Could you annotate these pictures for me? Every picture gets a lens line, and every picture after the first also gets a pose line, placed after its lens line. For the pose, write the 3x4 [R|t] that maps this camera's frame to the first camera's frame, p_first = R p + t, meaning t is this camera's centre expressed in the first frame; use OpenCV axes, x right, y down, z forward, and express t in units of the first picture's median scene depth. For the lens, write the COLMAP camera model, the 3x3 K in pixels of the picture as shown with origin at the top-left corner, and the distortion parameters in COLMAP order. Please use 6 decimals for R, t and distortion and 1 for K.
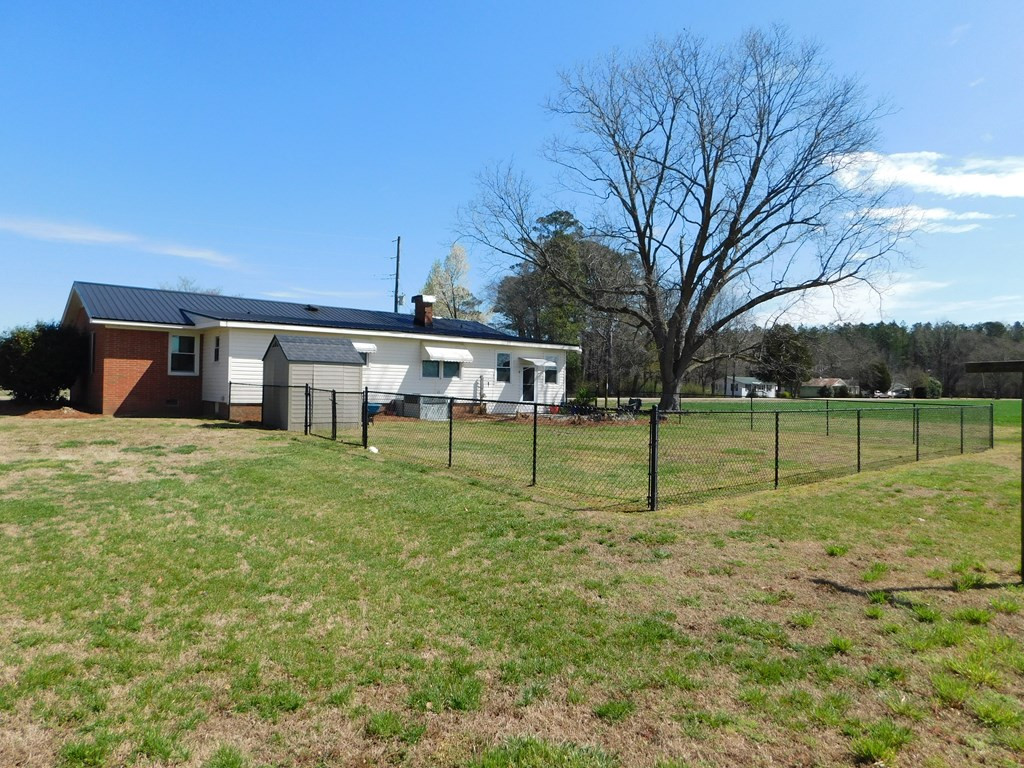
lens RADIAL K [[668.7, 0, 506.3], [0, 668.7, 382.4], [0, 0, 1]] dist [-0.080538, 0.059500]
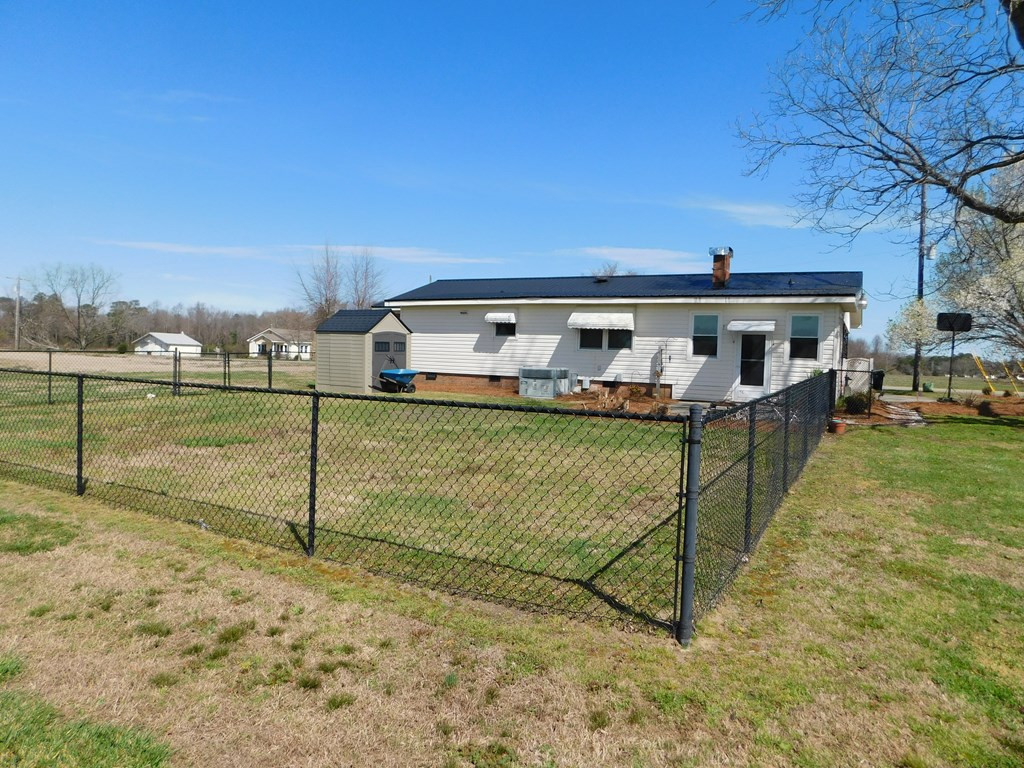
lens RADIAL K [[668.7, 0, 506.3], [0, 668.7, 382.4], [0, 0, 1]] dist [-0.080538, 0.059500]
pose [[0.377442, 0.031669, -0.925491, 0.570076], [-0.019631, 0.999464, 0.026194, 0.012900], [0.925825, 0.008281, 0.377862, 0.544542]]
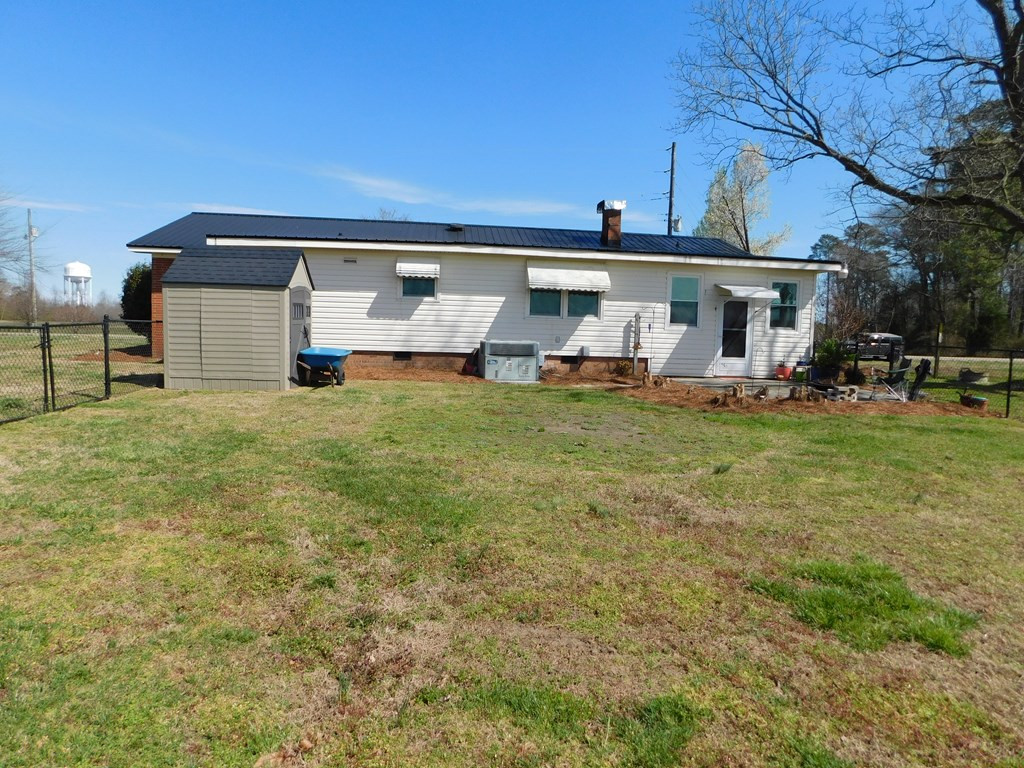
lens RADIAL K [[668.7, 0, 506.3], [0, 668.7, 382.4], [0, 0, 1]] dist [-0.080538, 0.059500]
pose [[0.833167, 0.051157, -0.550650, 0.199672], [-0.011221, 0.997071, 0.075651, 0.007868], [0.552908, -0.056851, 0.831301, 0.402785]]
